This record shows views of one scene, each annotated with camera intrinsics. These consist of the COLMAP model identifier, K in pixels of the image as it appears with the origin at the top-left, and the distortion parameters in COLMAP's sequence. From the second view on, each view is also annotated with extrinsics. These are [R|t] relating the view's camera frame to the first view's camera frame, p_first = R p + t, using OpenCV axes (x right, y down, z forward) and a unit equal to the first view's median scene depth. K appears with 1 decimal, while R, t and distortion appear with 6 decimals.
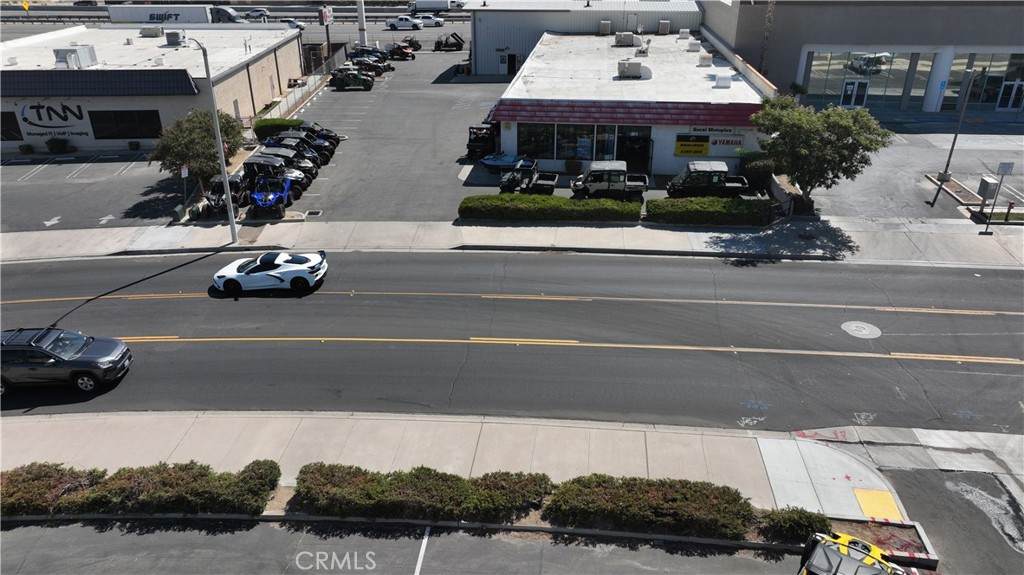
lens RADIAL K [[717.0, 0, 512.0], [0, 717.0, 287.5], [0, 0, 1]] dist [0.005071, 0.010903]
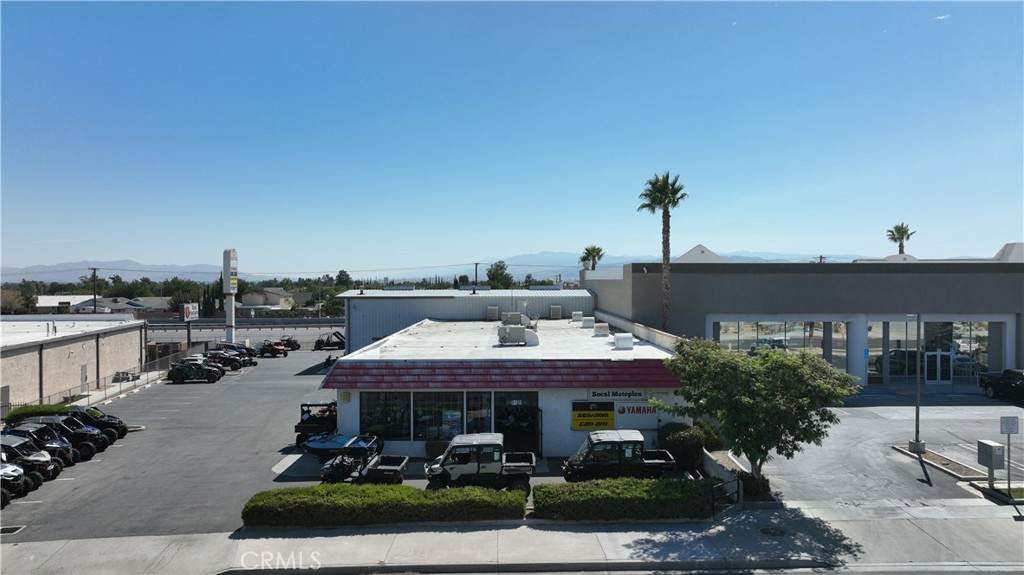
lens RADIAL K [[717.0, 0, 512.0], [0, 717.0, 287.5], [0, 0, 1]] dist [0.005071, 0.010903]
pose [[0.992625, -0.000879, 0.121221, 0.080287], [0.052346, 0.905047, -0.422077, -0.006885], [-0.109340, 0.425310, 0.898419, 0.294700]]
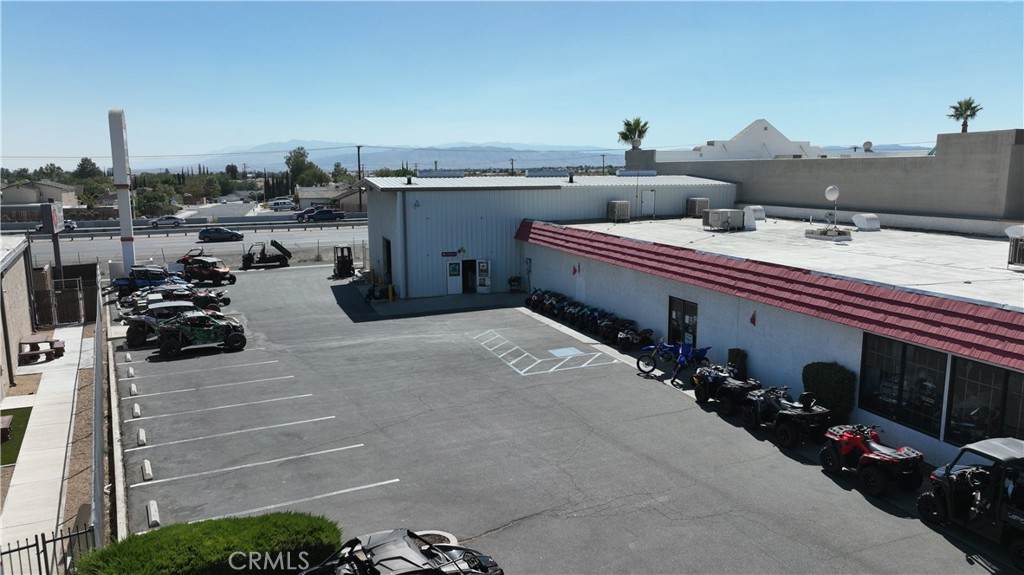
lens RADIAL K [[717.0, 0, 512.0], [0, 717.0, 287.5], [0, 0, 1]] dist [0.005071, 0.010903]
pose [[0.899559, -0.072240, 0.430785, -0.423899], [0.191614, 0.951533, -0.240559, -0.304792], [-0.392528, 0.298941, 0.869802, 0.944626]]
